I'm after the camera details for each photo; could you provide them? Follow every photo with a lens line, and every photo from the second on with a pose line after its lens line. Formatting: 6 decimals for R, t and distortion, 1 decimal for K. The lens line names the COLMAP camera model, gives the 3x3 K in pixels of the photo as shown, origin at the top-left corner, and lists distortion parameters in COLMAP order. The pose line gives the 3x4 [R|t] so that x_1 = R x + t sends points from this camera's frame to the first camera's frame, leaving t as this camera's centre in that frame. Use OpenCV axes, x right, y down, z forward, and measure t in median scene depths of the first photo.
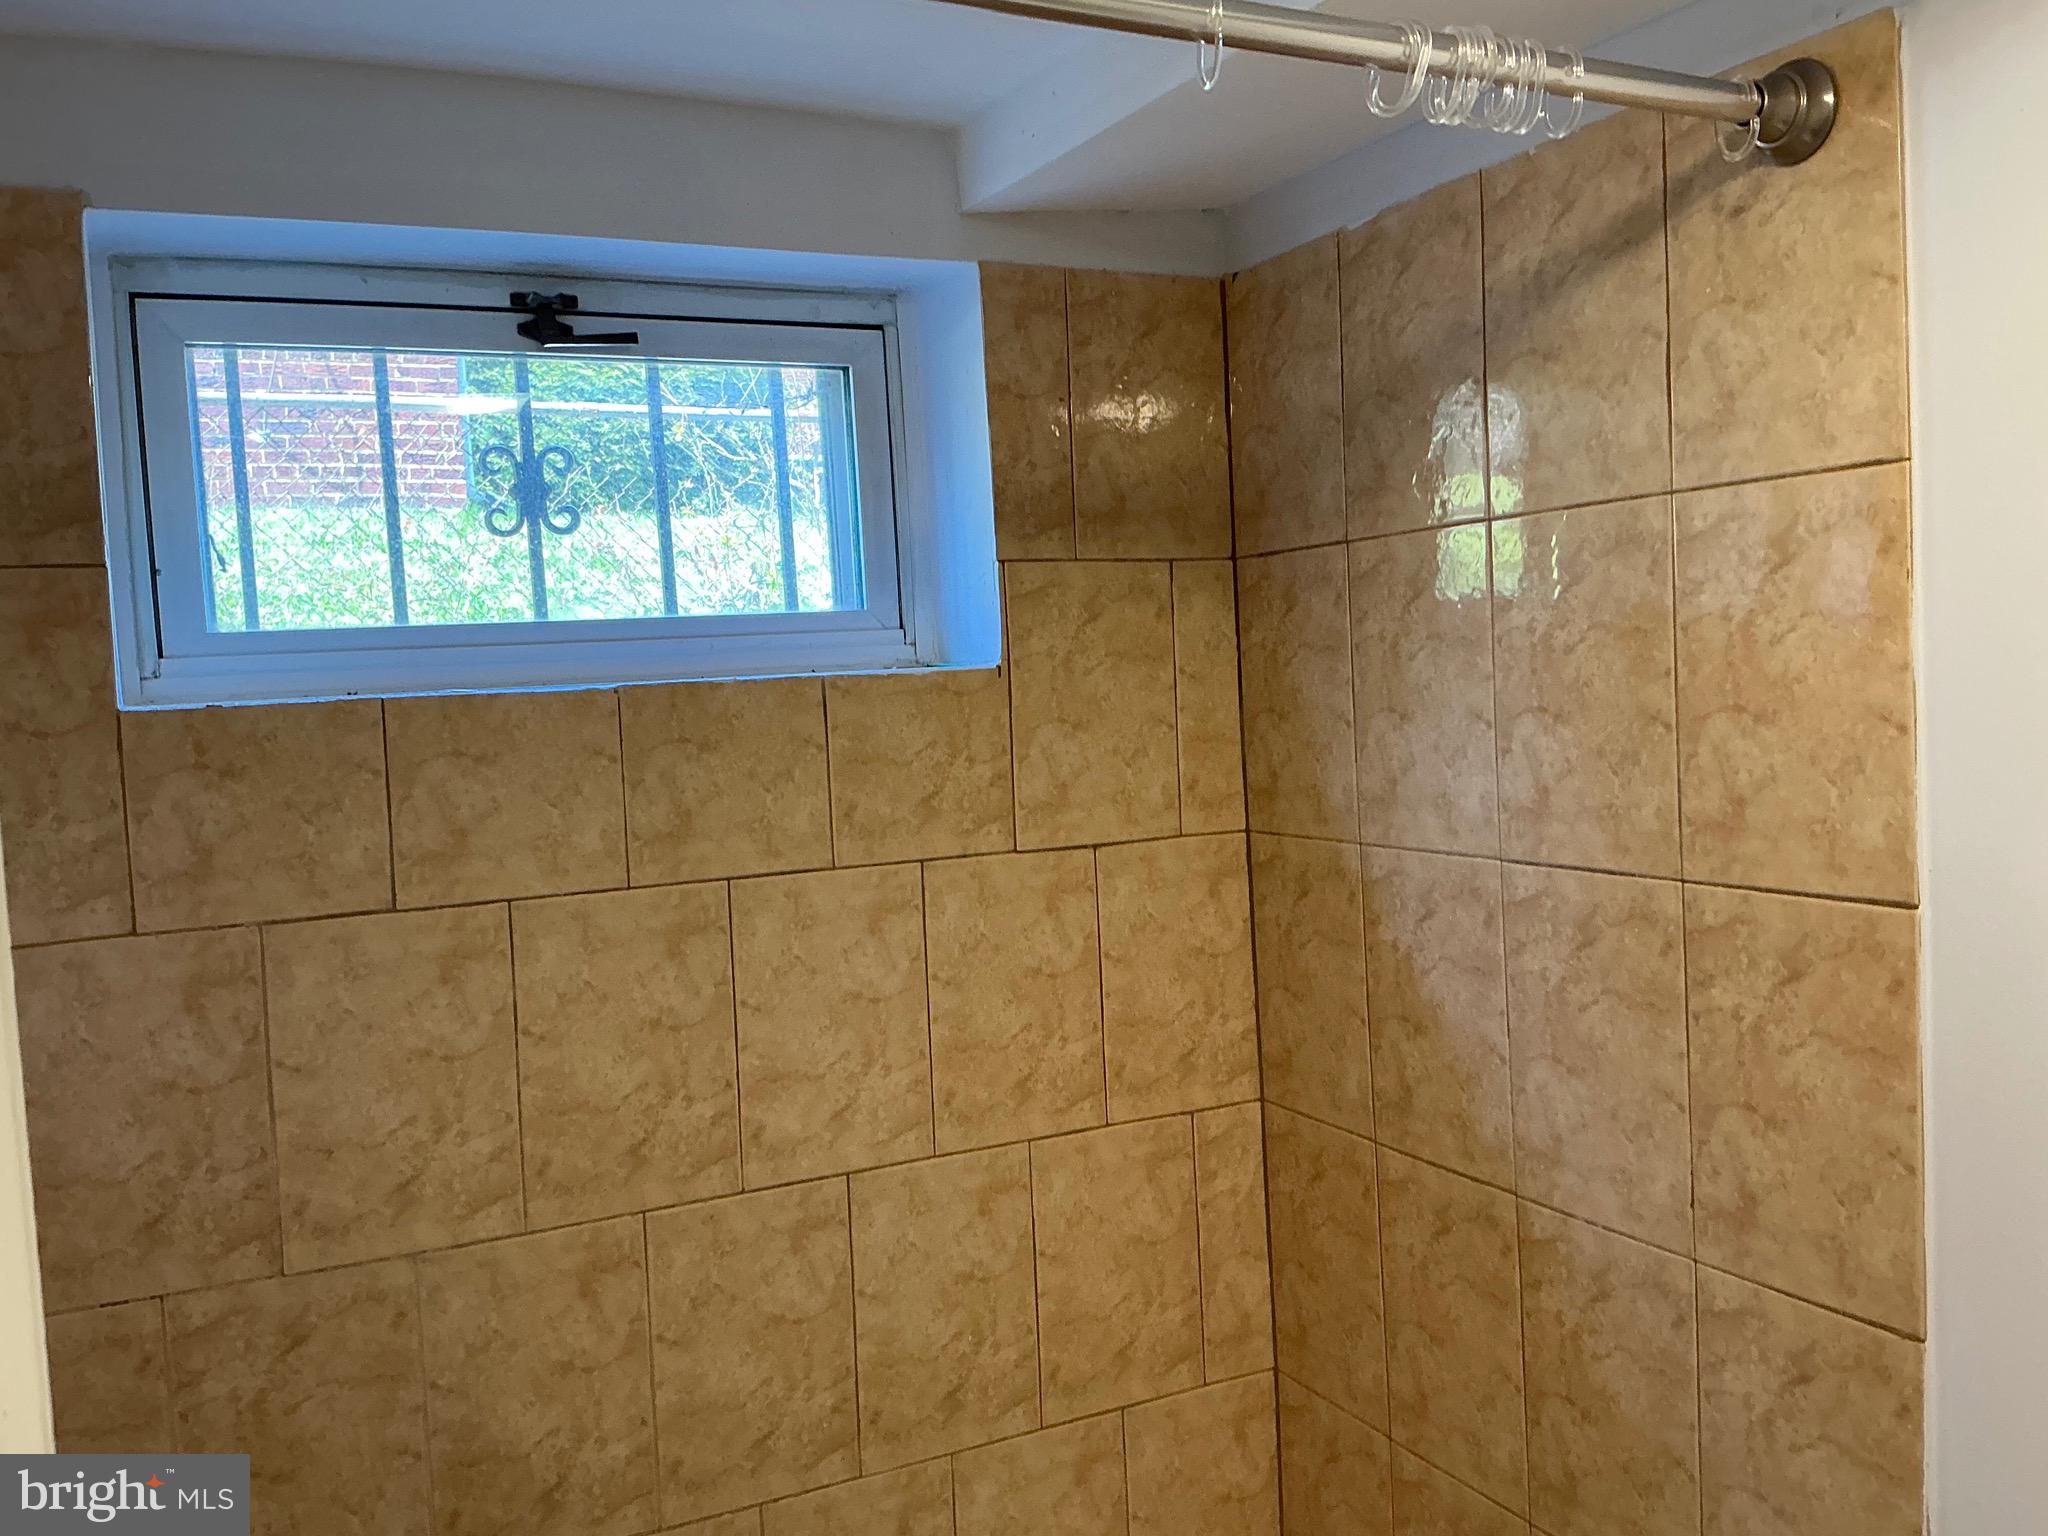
lens RADIAL K [[1692.5, 0, 1025.9], [0, 1692.5, 762.4], [0, 0, 1]] dist [0.151931, -0.309950]
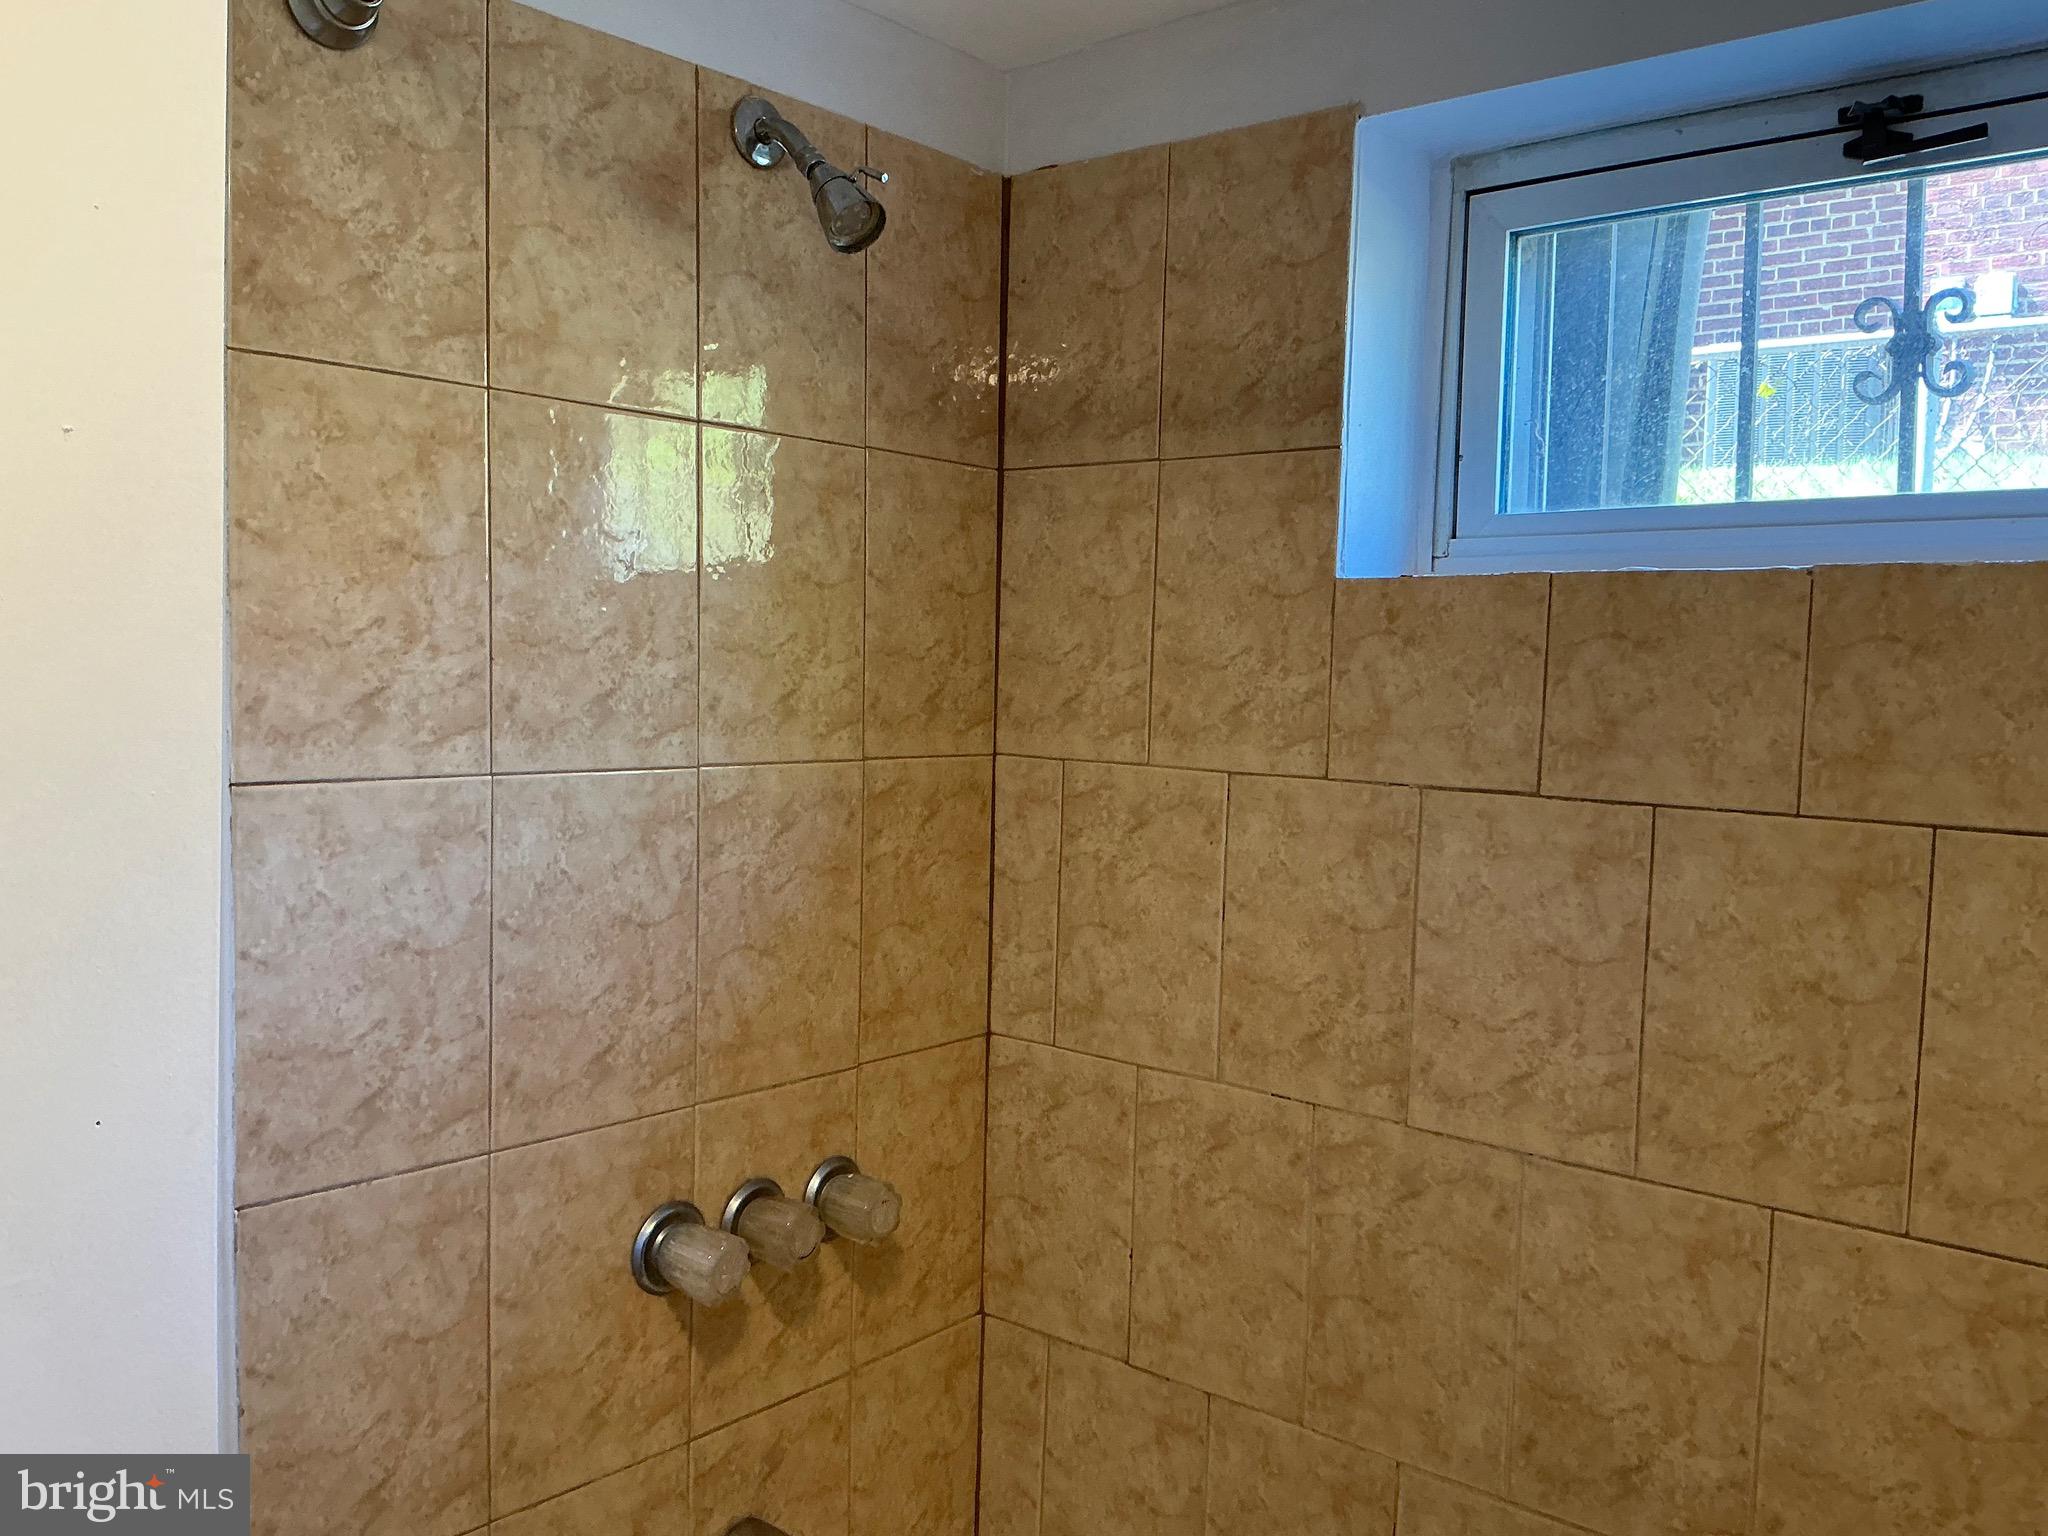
lens RADIAL K [[1692.5, 0, 1025.9], [0, 1692.5, 762.4], [0, 0, 1]] dist [0.151931, -0.309950]
pose [[0.404110, 0.109072, -0.908184, 0.375967], [-0.095959, 0.992442, 0.076493, 0.021814], [0.909663, 0.056237, 0.411522, 0.337344]]
